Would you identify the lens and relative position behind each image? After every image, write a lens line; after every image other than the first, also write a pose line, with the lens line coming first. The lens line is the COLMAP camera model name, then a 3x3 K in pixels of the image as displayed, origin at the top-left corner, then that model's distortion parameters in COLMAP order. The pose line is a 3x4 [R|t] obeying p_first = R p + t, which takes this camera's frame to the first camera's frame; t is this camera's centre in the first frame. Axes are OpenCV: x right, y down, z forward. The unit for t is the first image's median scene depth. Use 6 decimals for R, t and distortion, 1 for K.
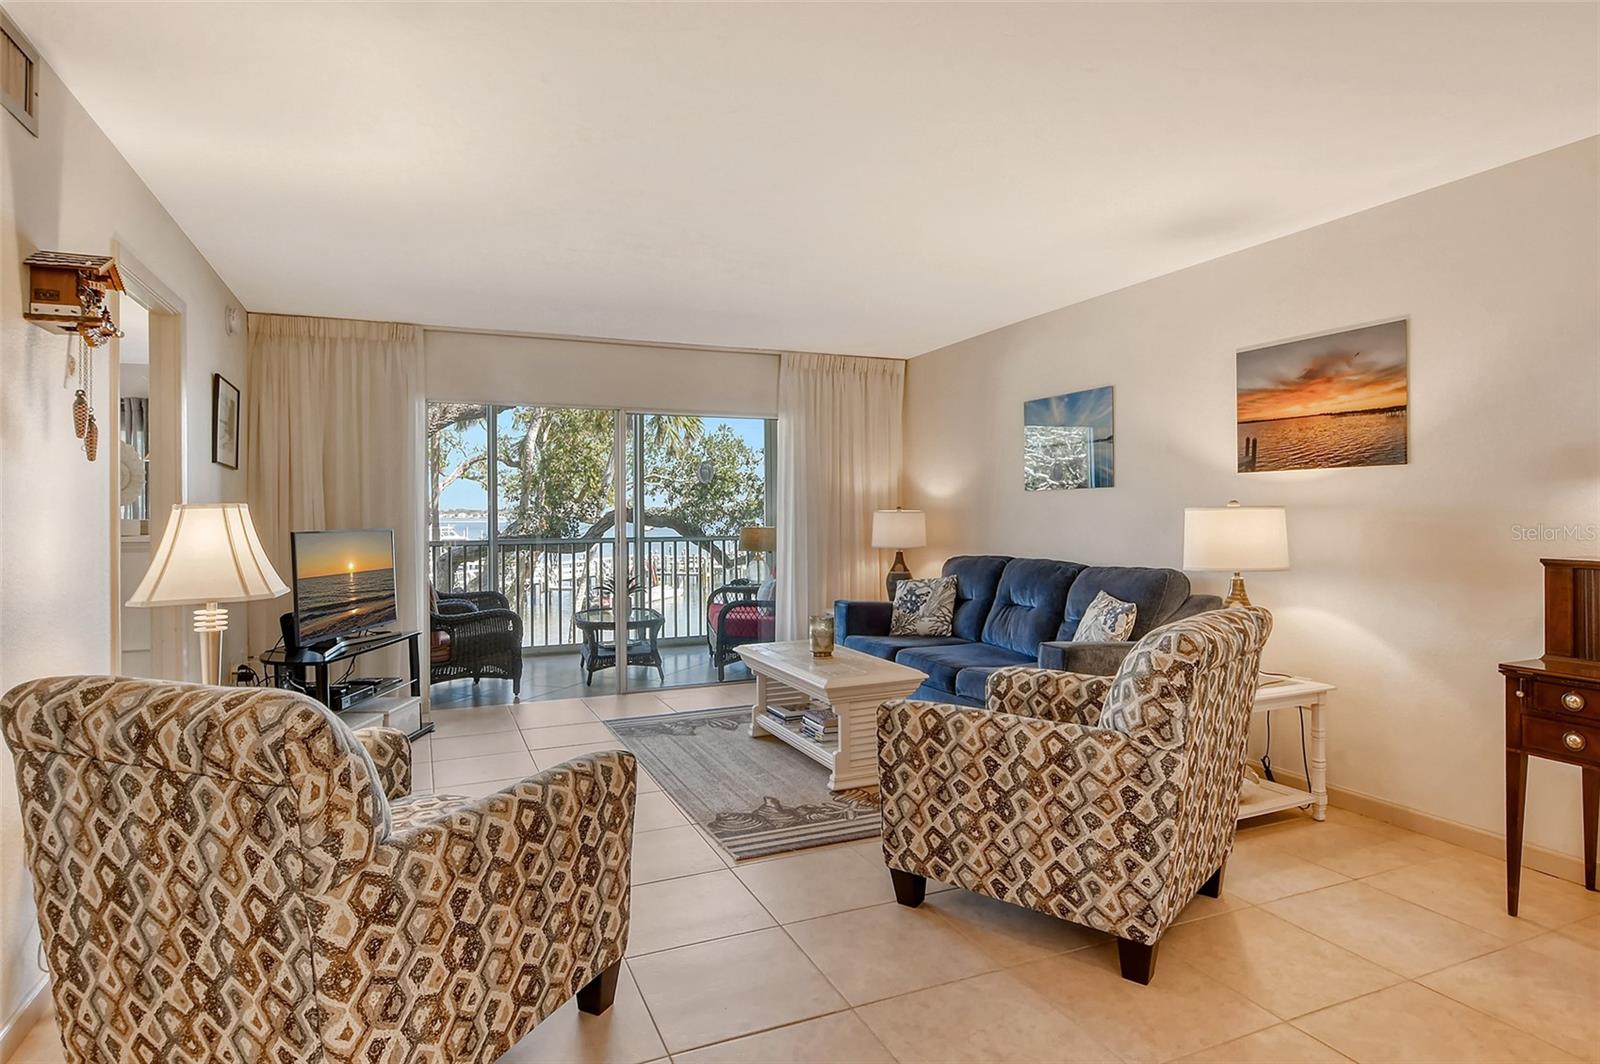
lens RADIAL K [[873.5, 0, 812.8], [0, 873.5, 516.6], [0, 0, 1]] dist [0.020701, -0.019172]
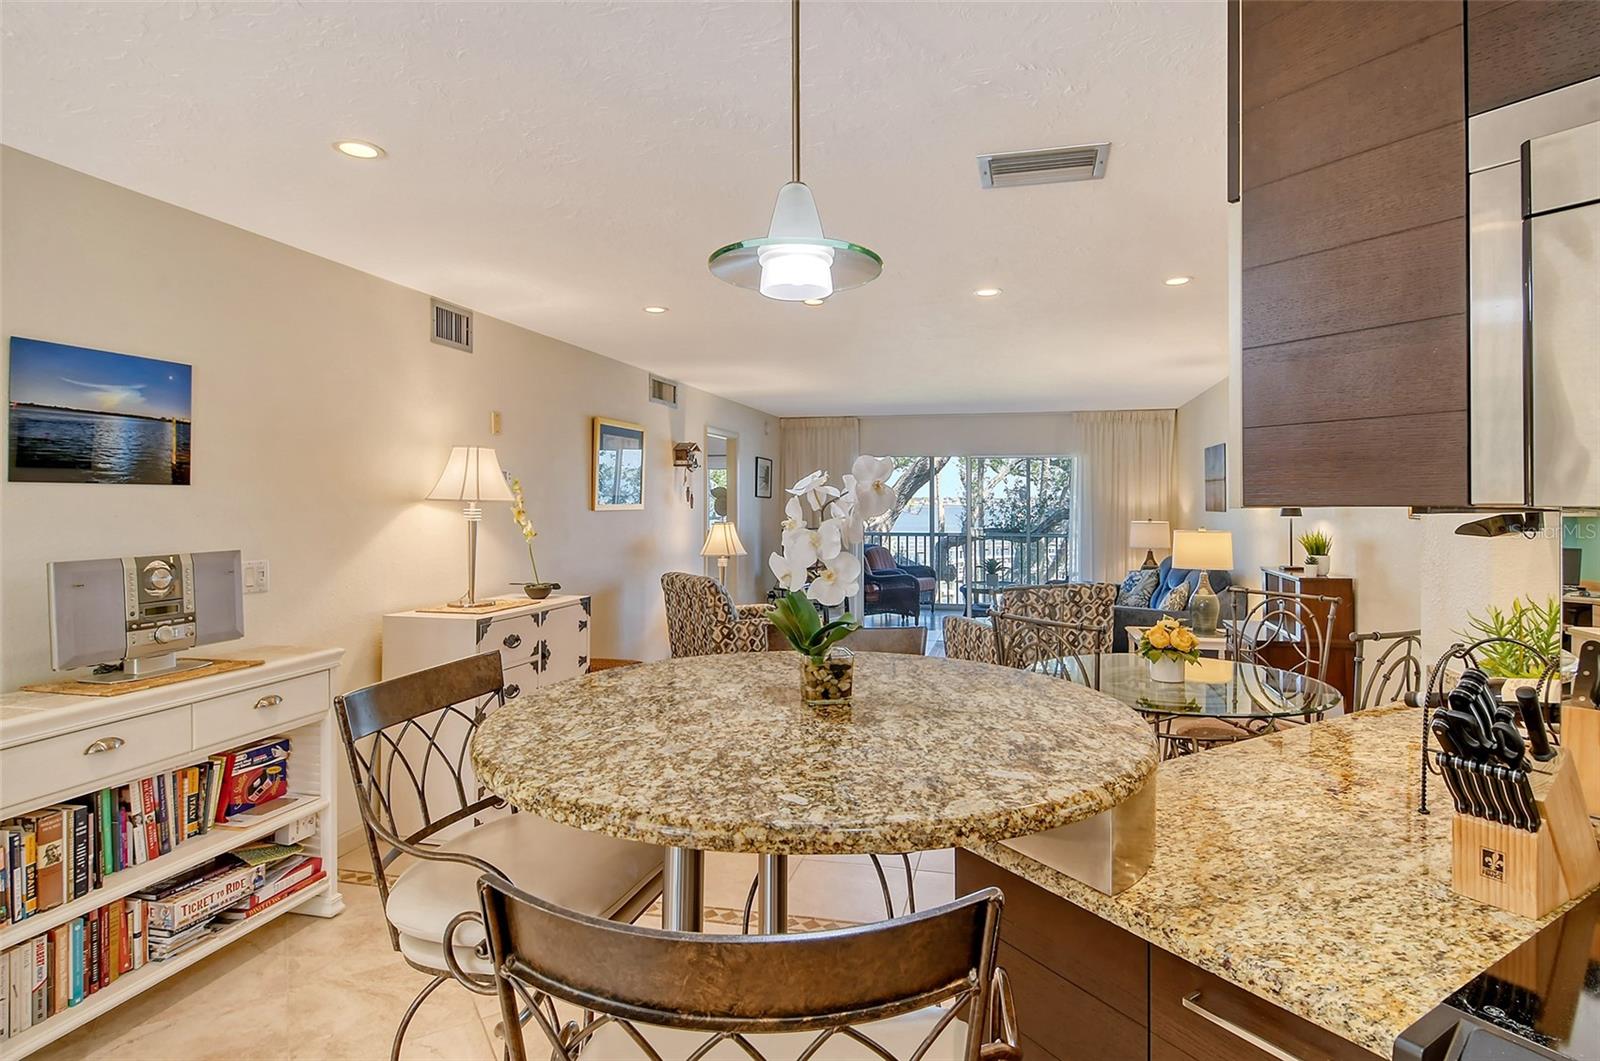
lens RADIAL K [[873.5, 0, 812.5], [0, 873.5, 490.2], [0, 0, 1]] dist [0.020701, -0.019172]
pose [[0.792931, -0.001187, -0.609310, 0.714805], [-0.008194, 0.999887, -0.012612, -0.047333], [0.609256, 0.014994, 0.792832, -0.607466]]
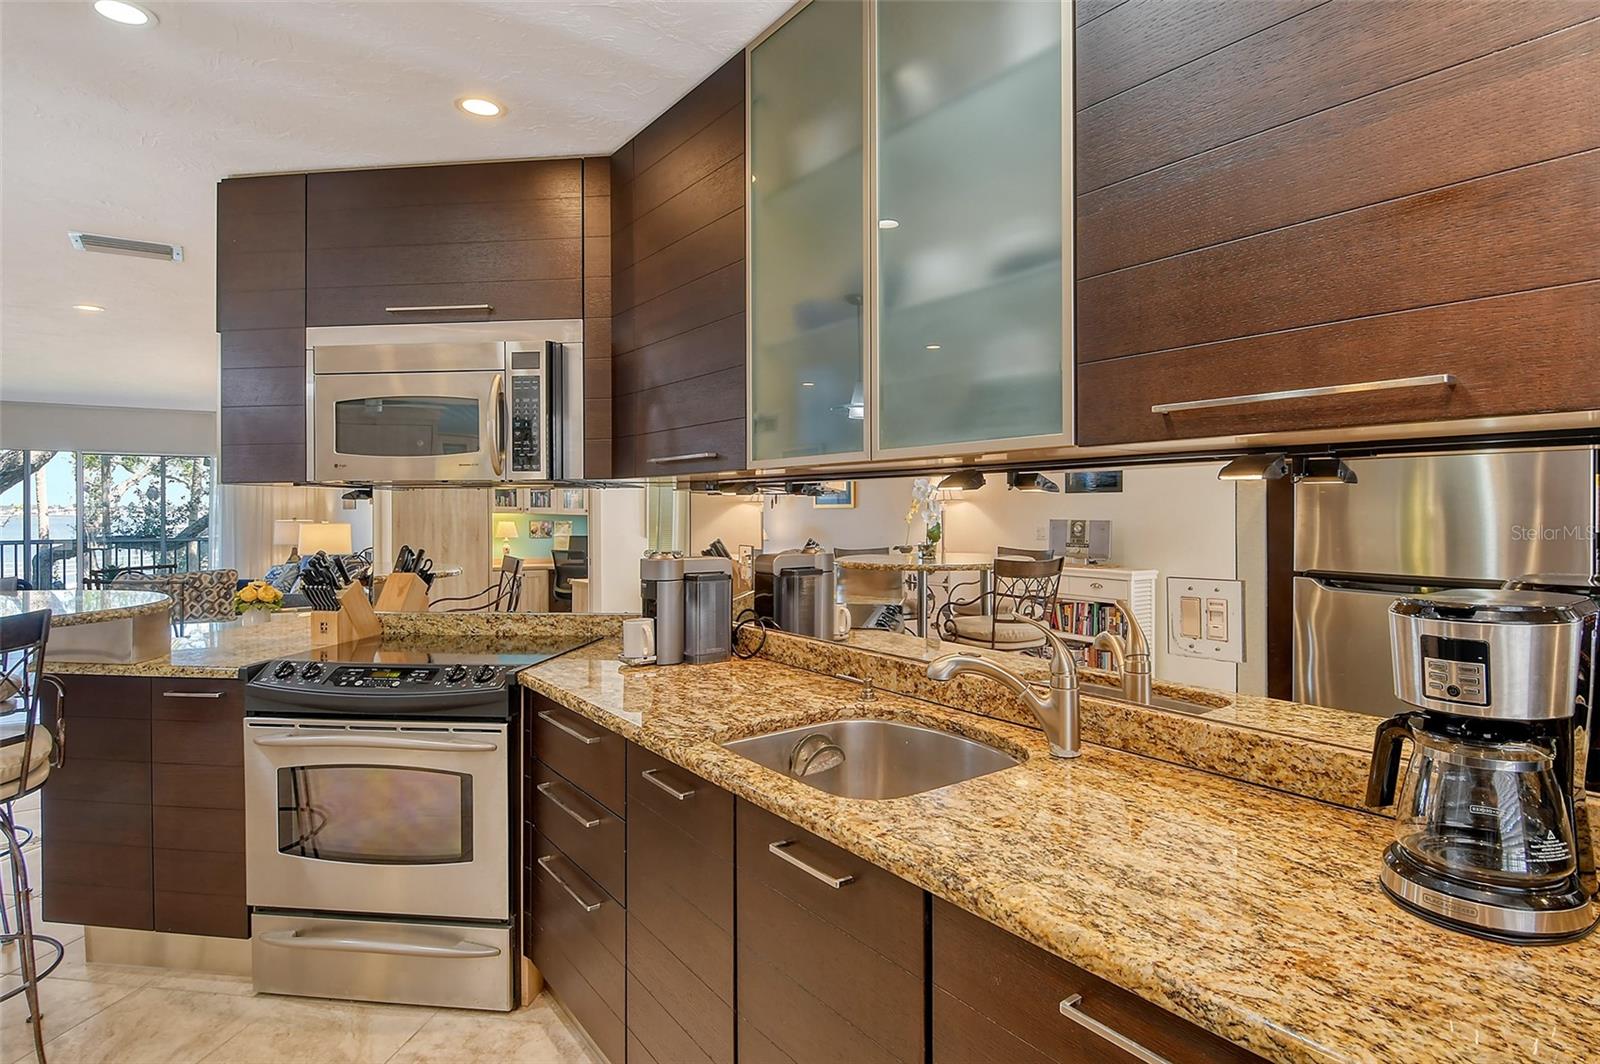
lens RADIAL K [[873.5, 0, 847.6], [0, 873.5, 514.2], [0, 0, 1]] dist [0.020701, -0.019172]
pose [[0.973223, -0.002924, 0.229845, 0.934181], [0.001953, 0.999988, 0.004455, -0.029446], [-0.229855, -0.003887, 0.973217, -0.979226]]
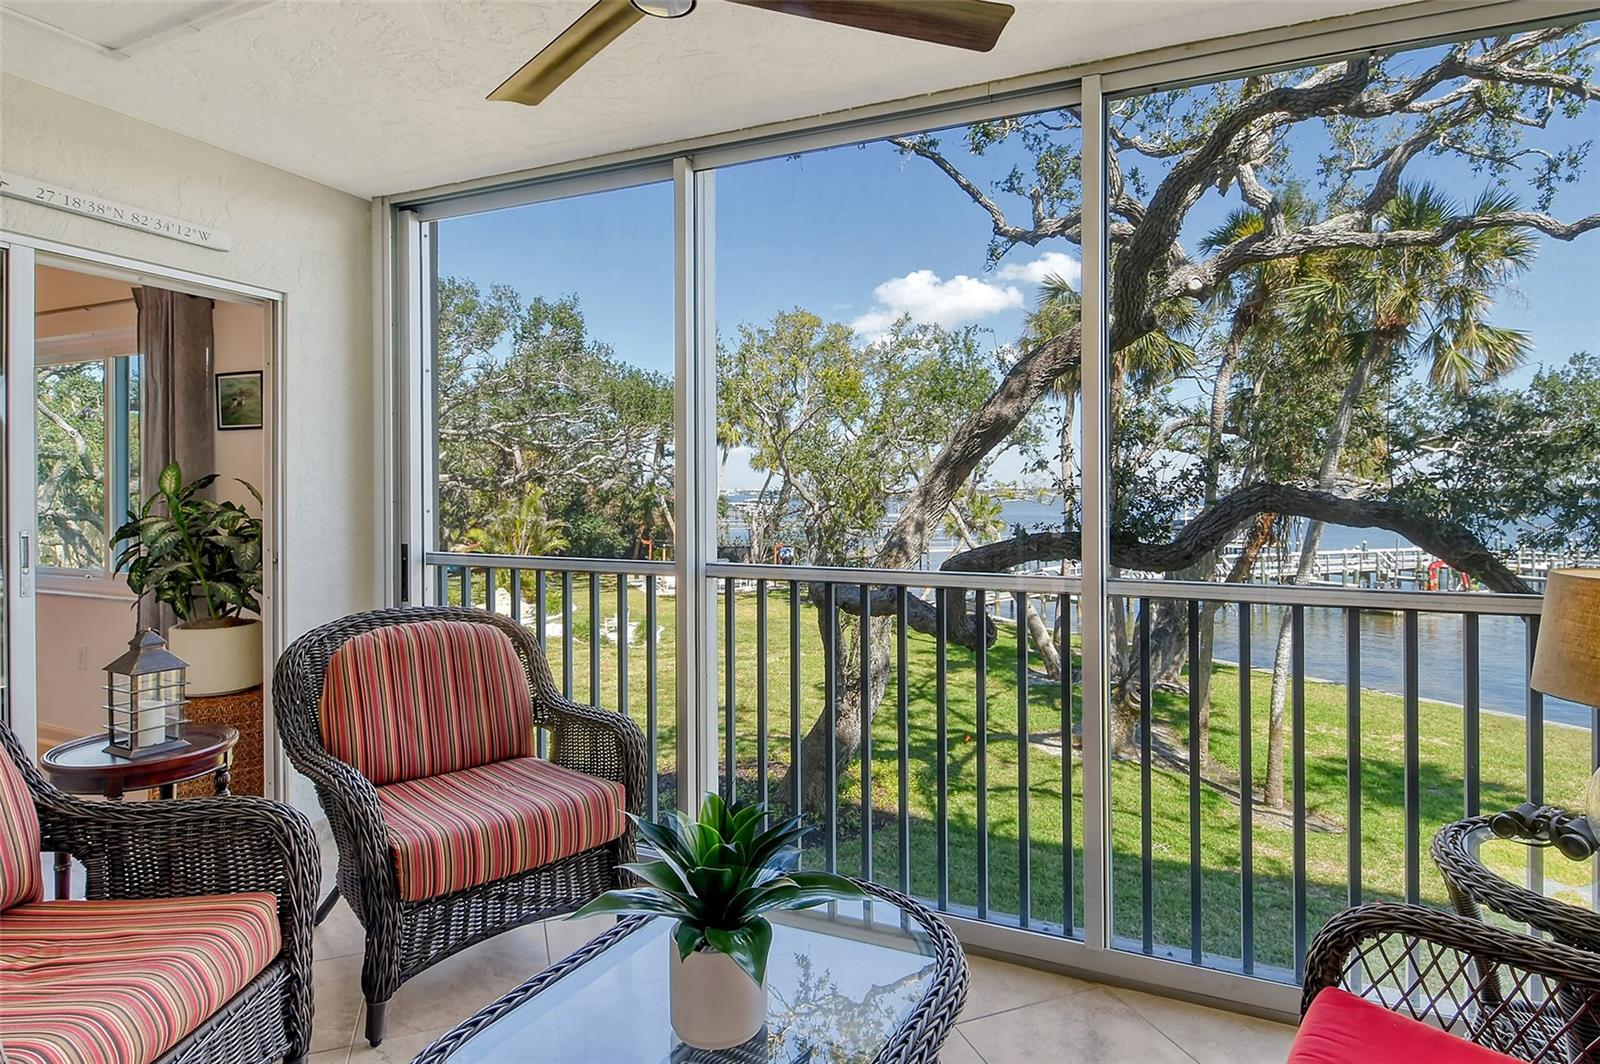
lens RADIAL K [[873.5, 0, 806.2], [0, 873.5, 480.9], [0, 0, 1]] dist [0.020701, -0.019172]
pose [[0.669517, -0.003447, -0.742789, -0.092461], [-0.008200, 0.999894, -0.012031, -0.009268], [0.742752, 0.014146, 0.669417, 1.374613]]
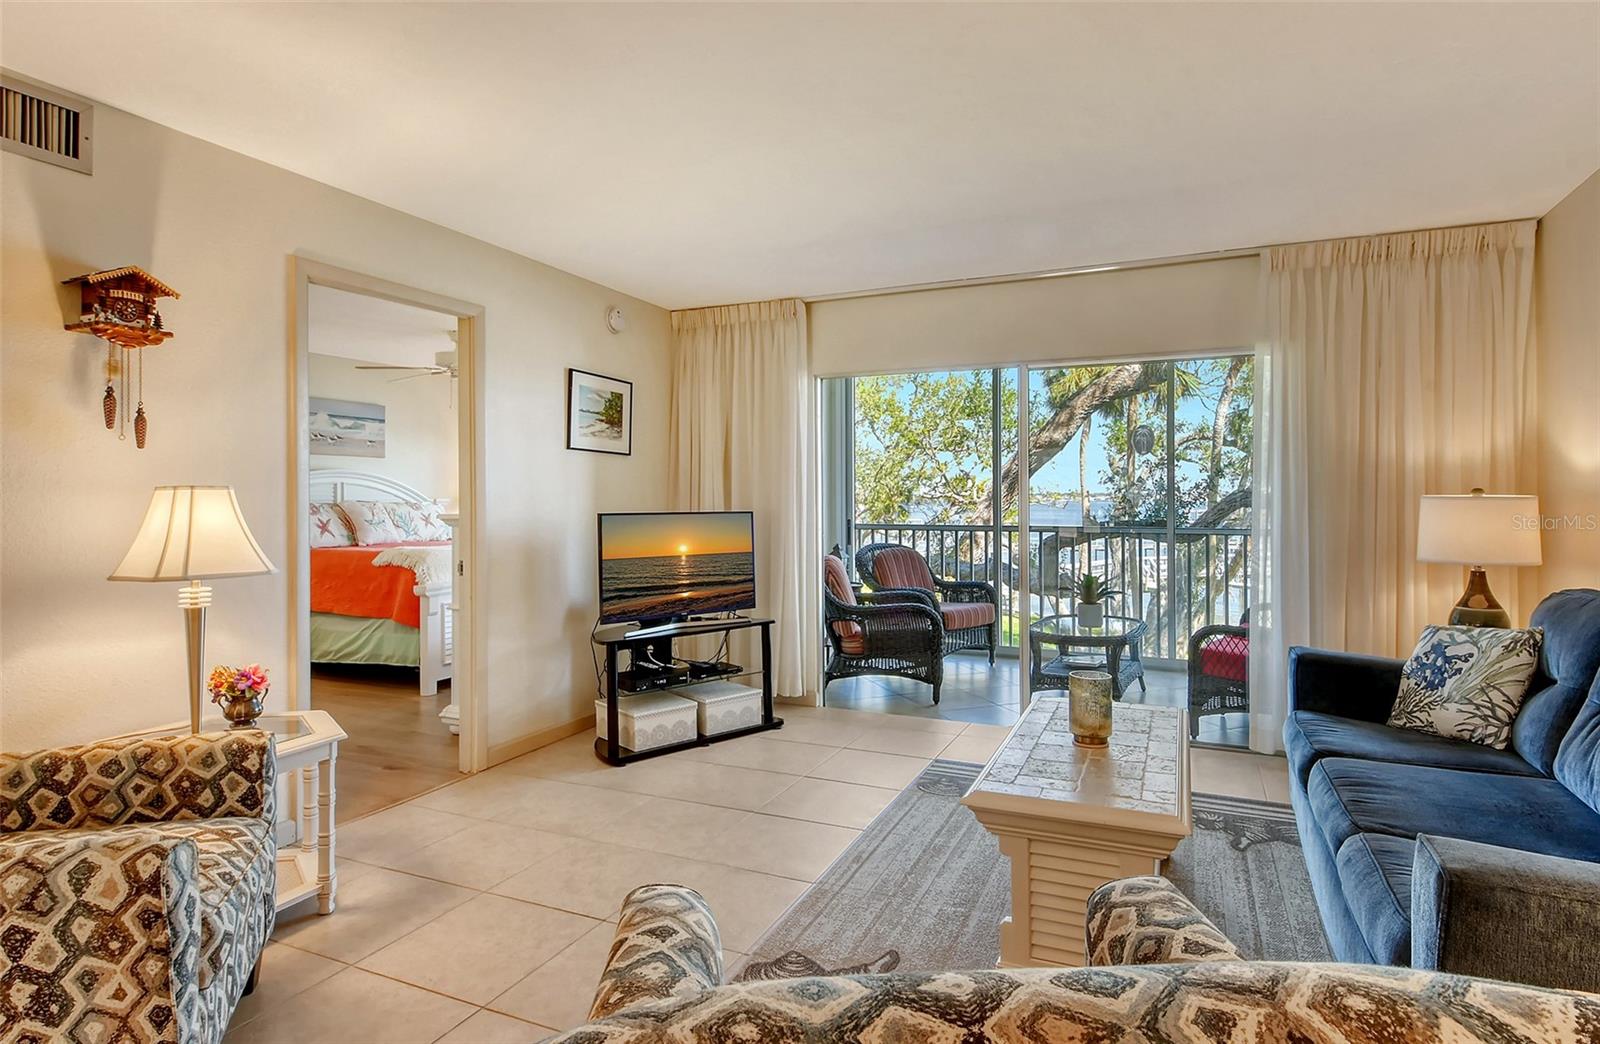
lens RADIAL K [[863.1, 0, 804.8], [0, 863.1, 495.3], [0, 0, 1]] dist [0.013931, -0.014419]
pose [[0.663737, 0.003175, -0.747959, 0.304314], [-0.006340, 0.999979, -0.001381, -0.004545], [0.747939, 0.005658, 0.663743, 0.445118]]
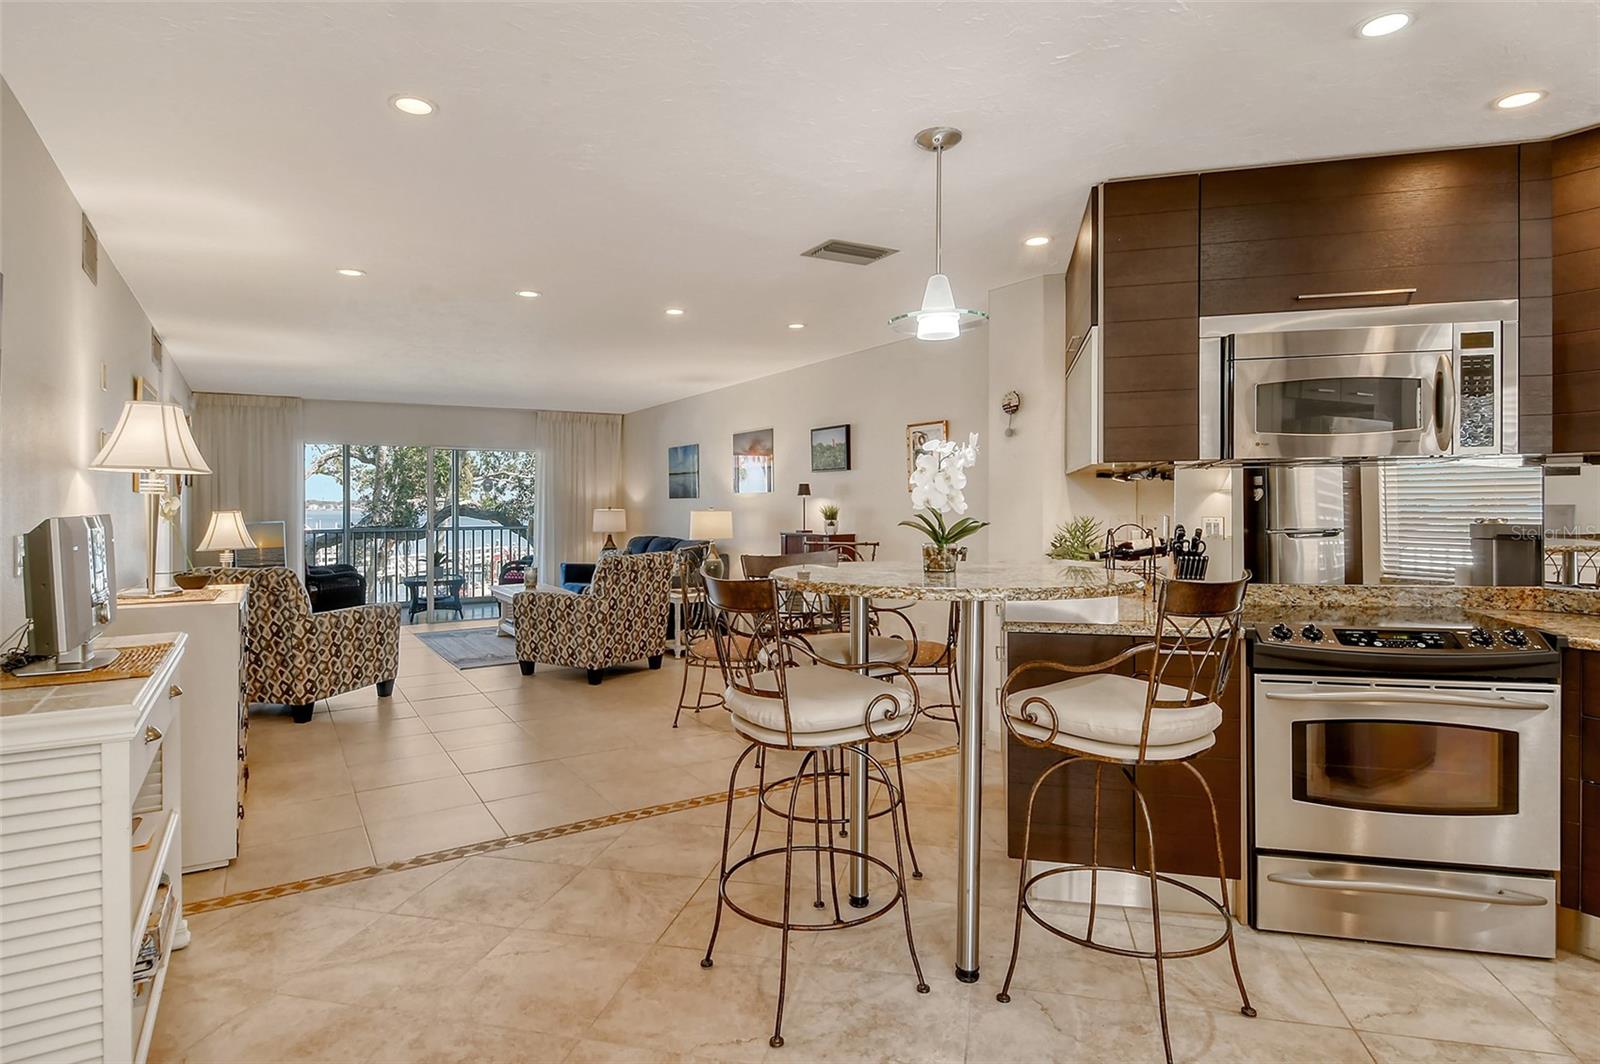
lens RADIAL K [[873.5, 0, 800.5], [0, 873.5, 502.7], [0, 0, 1]] dist [0.020701, -0.019172]
pose [[0.992060, 0.001272, 0.125760, 0.336648], [-0.000502, 0.999981, -0.006160, -0.012789], [-0.125766, 0.006048, 0.992042, -0.911492]]
